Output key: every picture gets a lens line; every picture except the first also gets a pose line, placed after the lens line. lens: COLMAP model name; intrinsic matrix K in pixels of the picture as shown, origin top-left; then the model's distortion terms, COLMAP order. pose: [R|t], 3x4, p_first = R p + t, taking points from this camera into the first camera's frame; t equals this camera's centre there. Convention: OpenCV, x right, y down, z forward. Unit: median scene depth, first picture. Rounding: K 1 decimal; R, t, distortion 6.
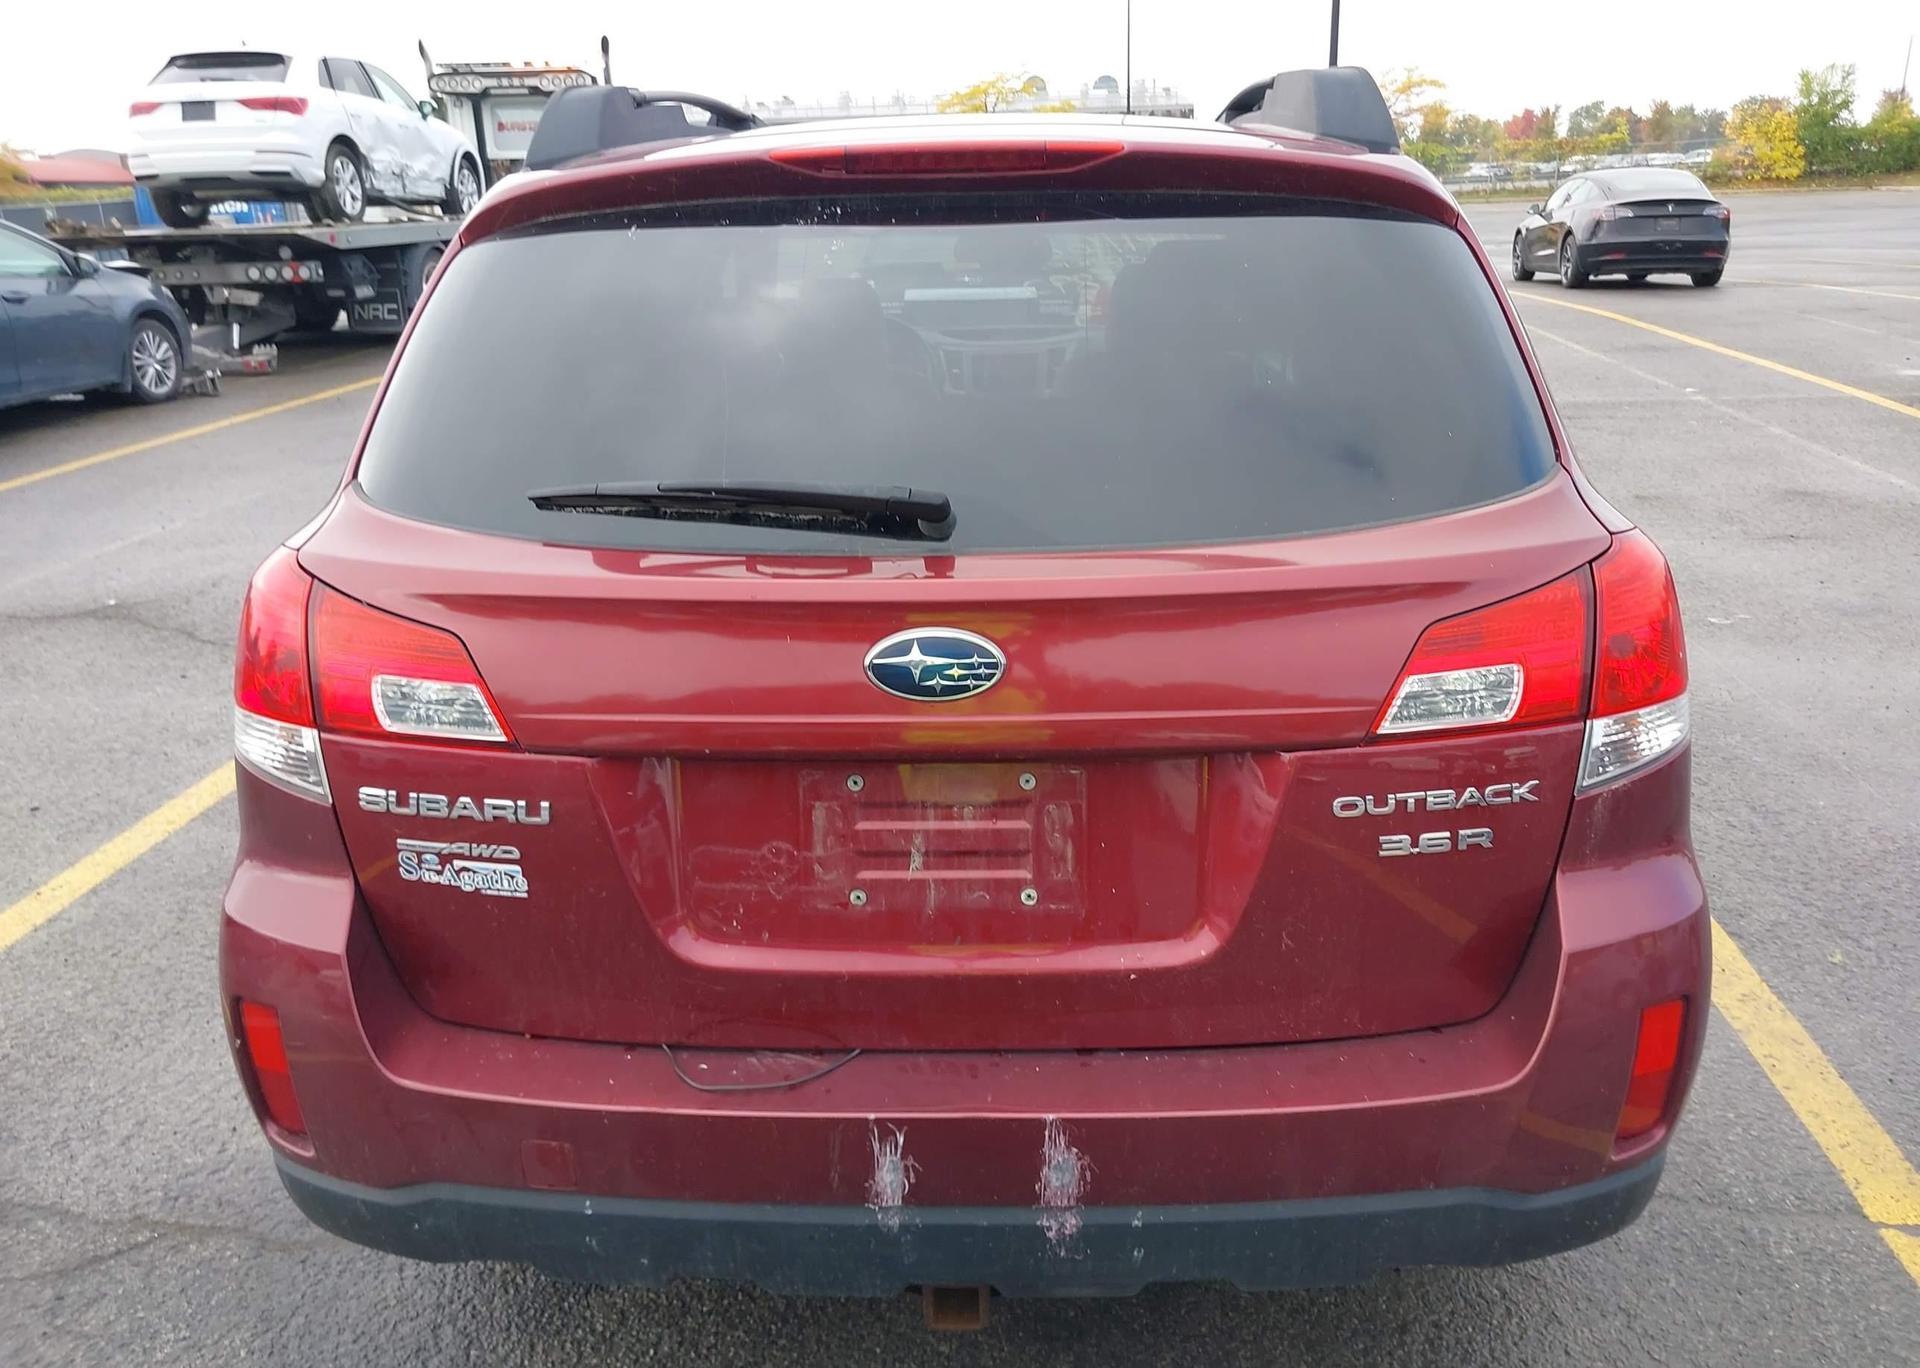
lens RADIAL K [[1501.3, 0, 1000.1], [0, 1501.3, 747.7], [0, 0, 1]] dist [0.035596, -0.035783]
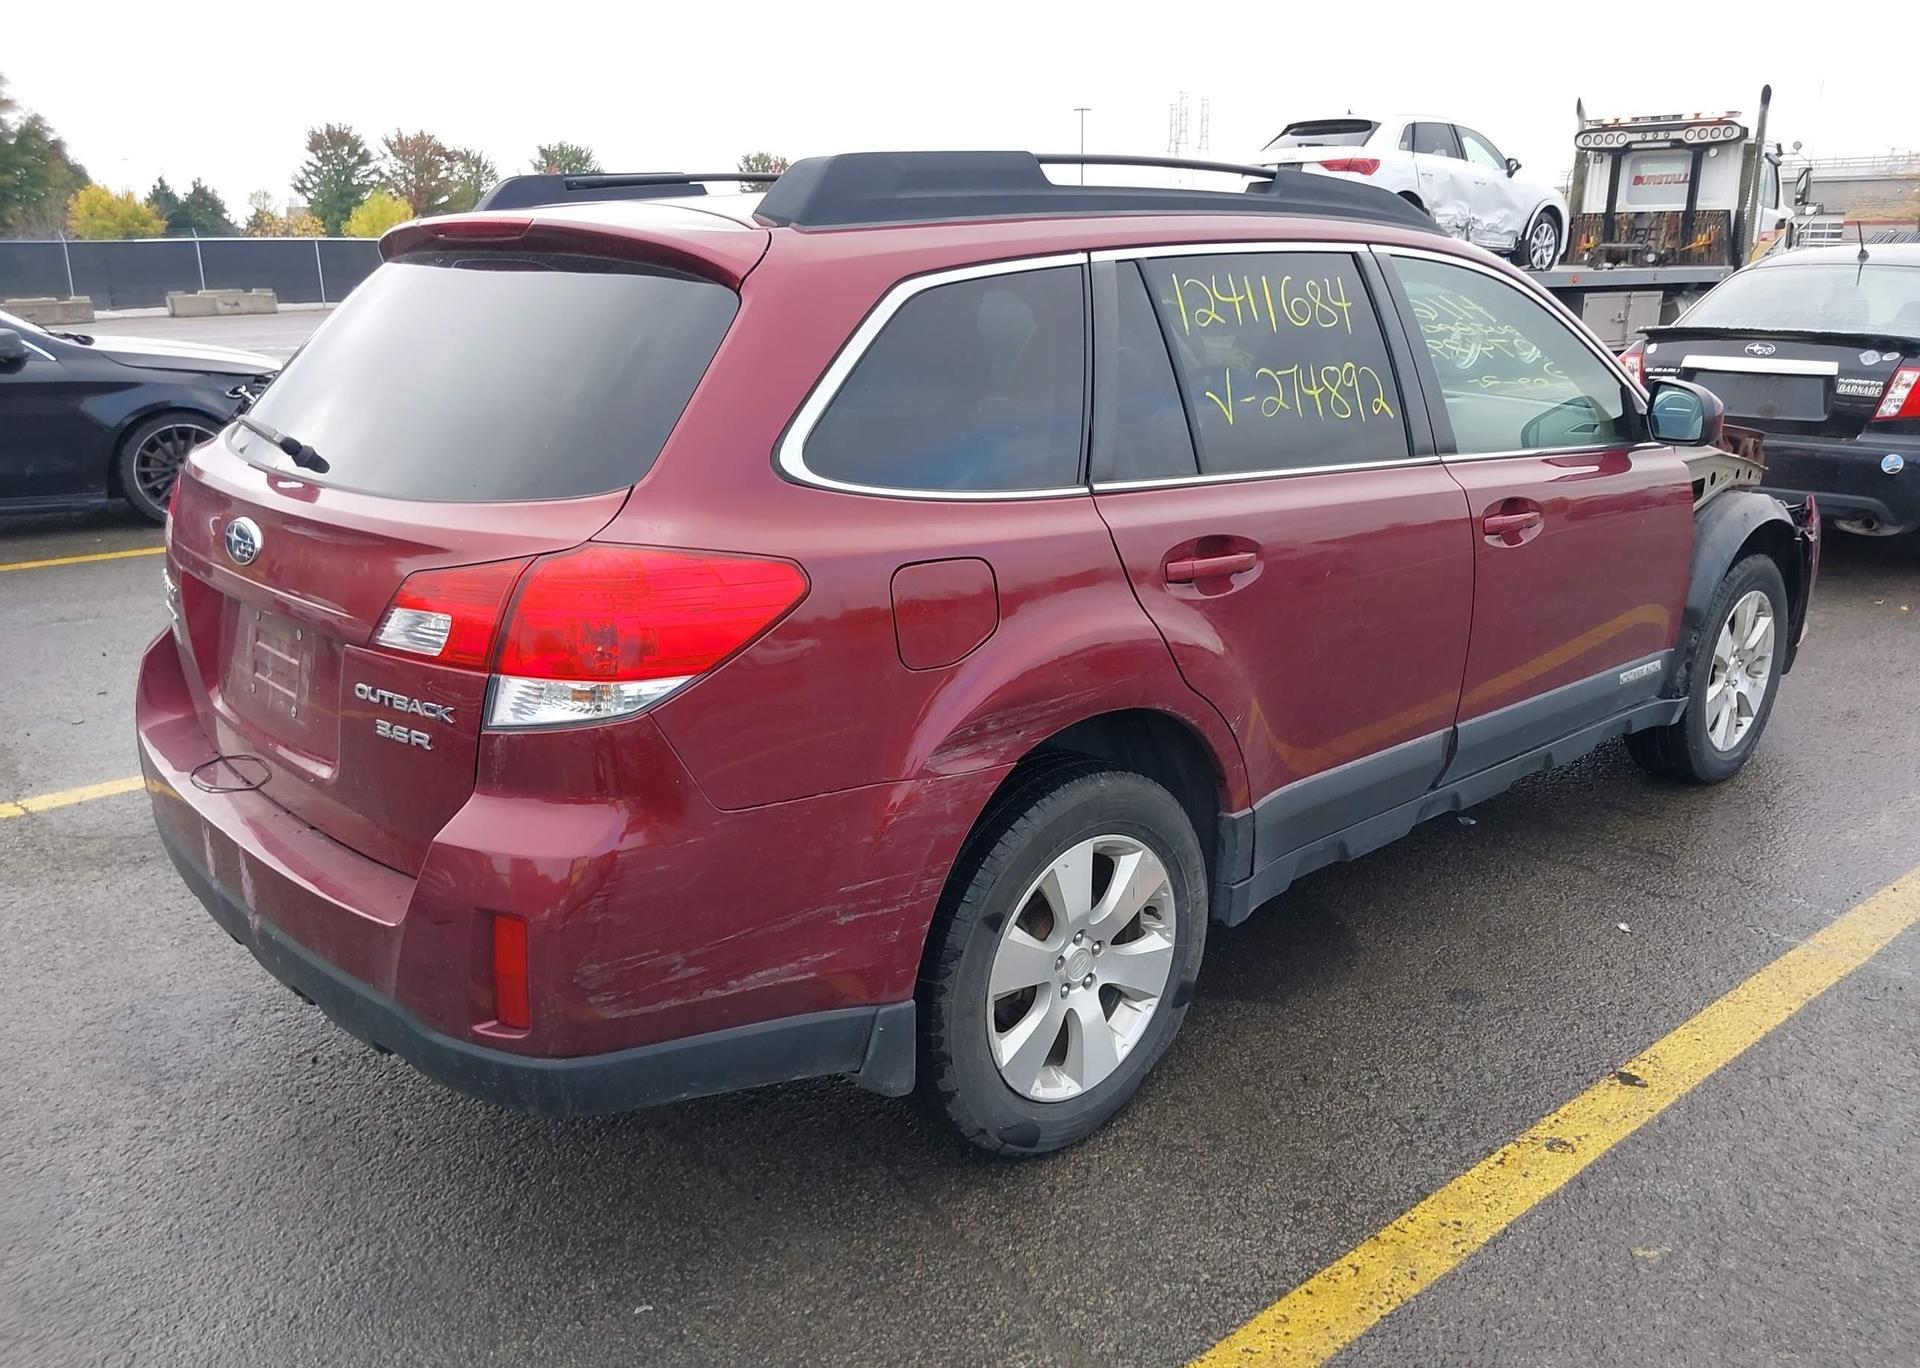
lens RADIAL K [[1501.3, 0, 968.2], [0, 1501.3, 733.7], [0, 0, 1]] dist [0.035596, -0.035783]
pose [[0.703414, 0.237785, -0.669826, 0.145330], [-0.263335, 0.962502, 0.065144, -0.014790], [0.660200, 0.130566, 0.739655, 0.032994]]
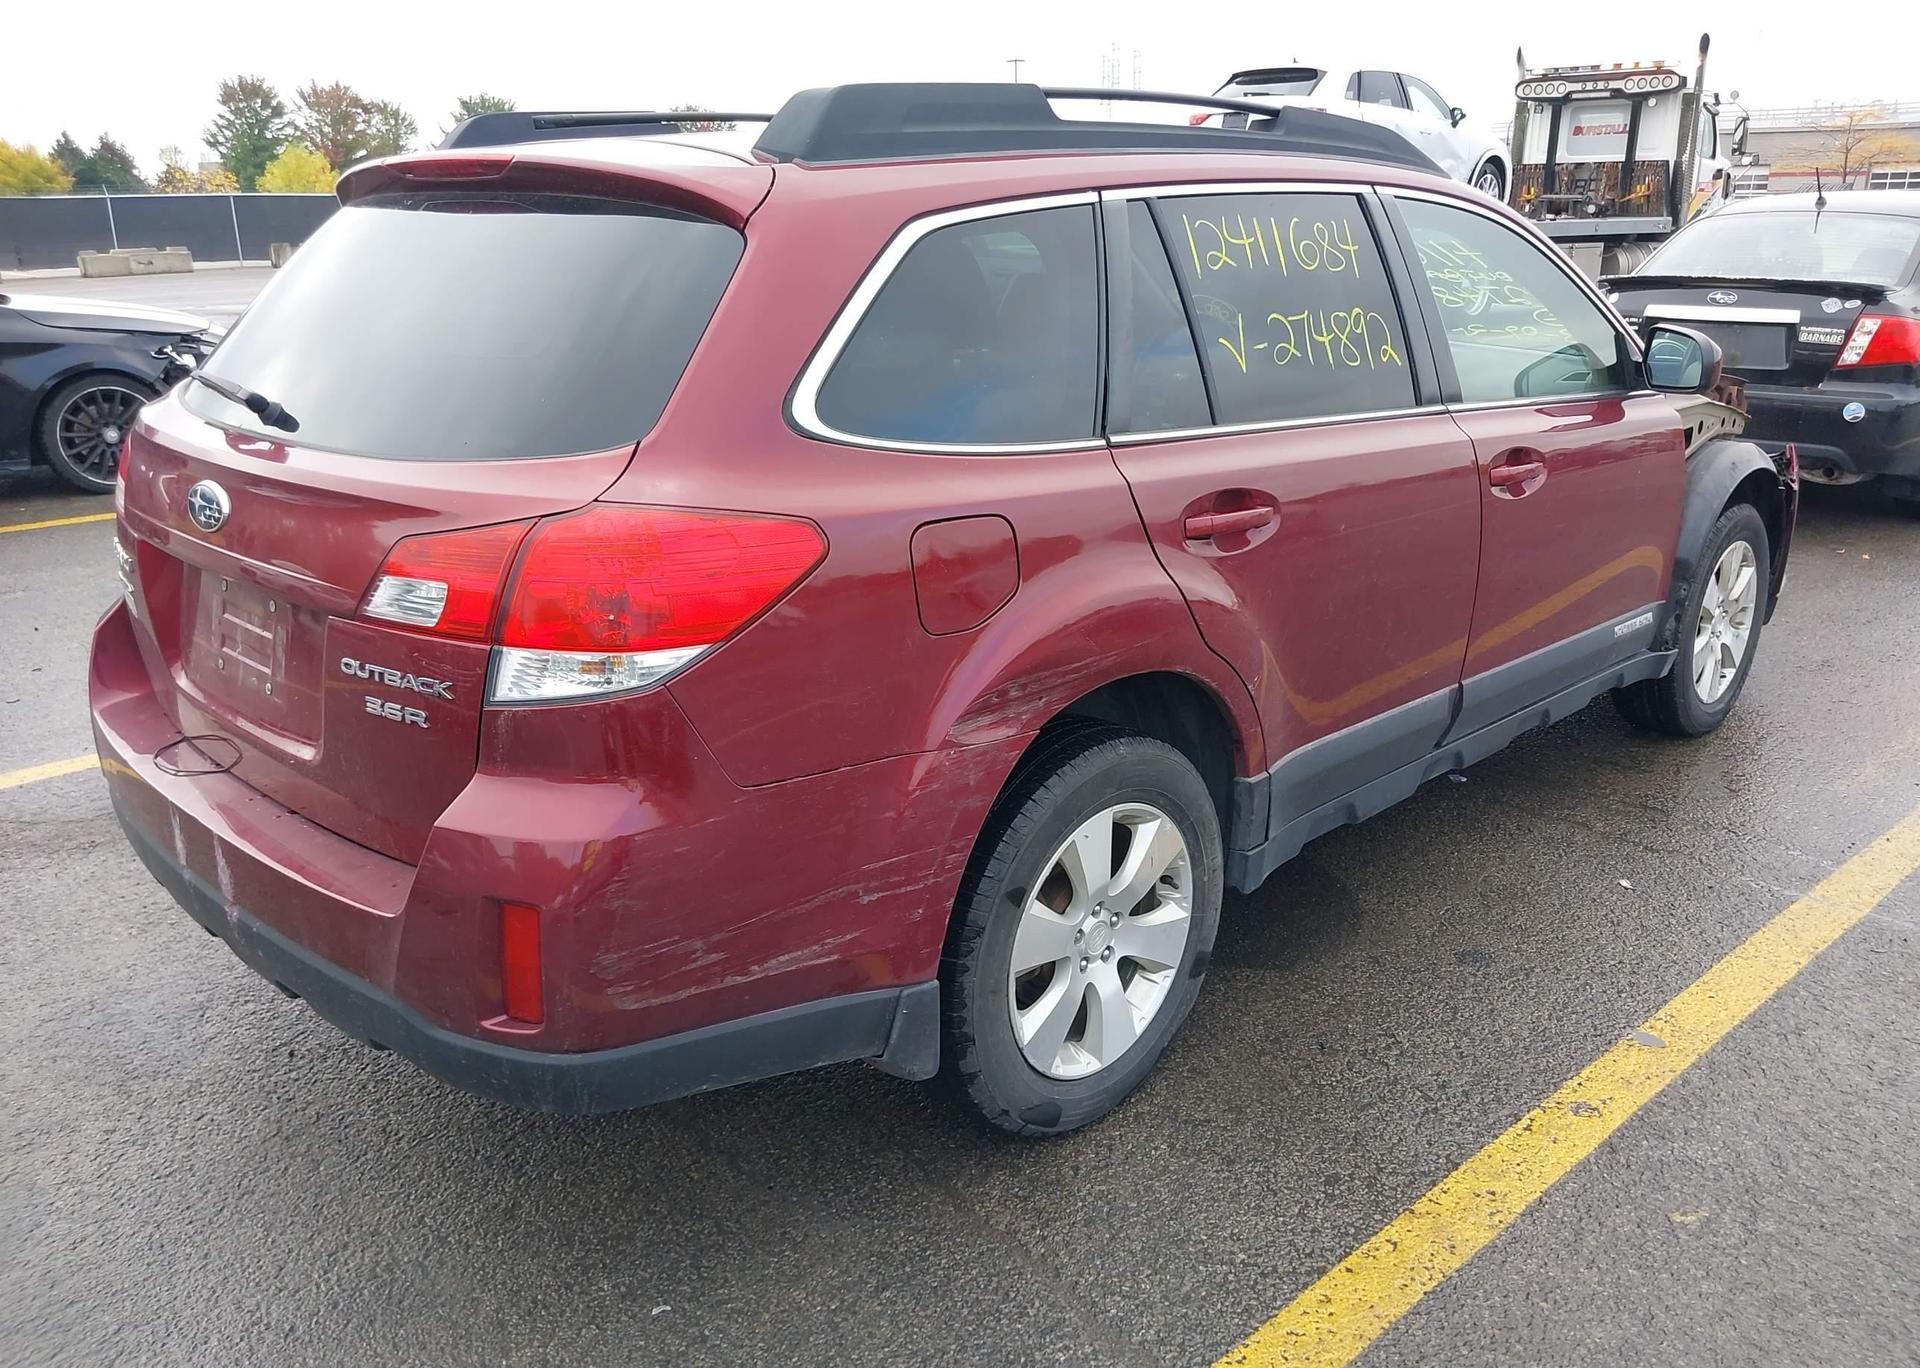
lens RADIAL K [[1501.3, 0, 967.0], [0, 1501.3, 736.9], [0, 0, 1]] dist [0.035596, -0.035783]
pose [[0.732464, 0.244633, -0.635336, 0.135320], [-0.250366, 0.964606, 0.082777, -0.013074], [0.633099, 0.098435, 0.767787, 0.033246]]
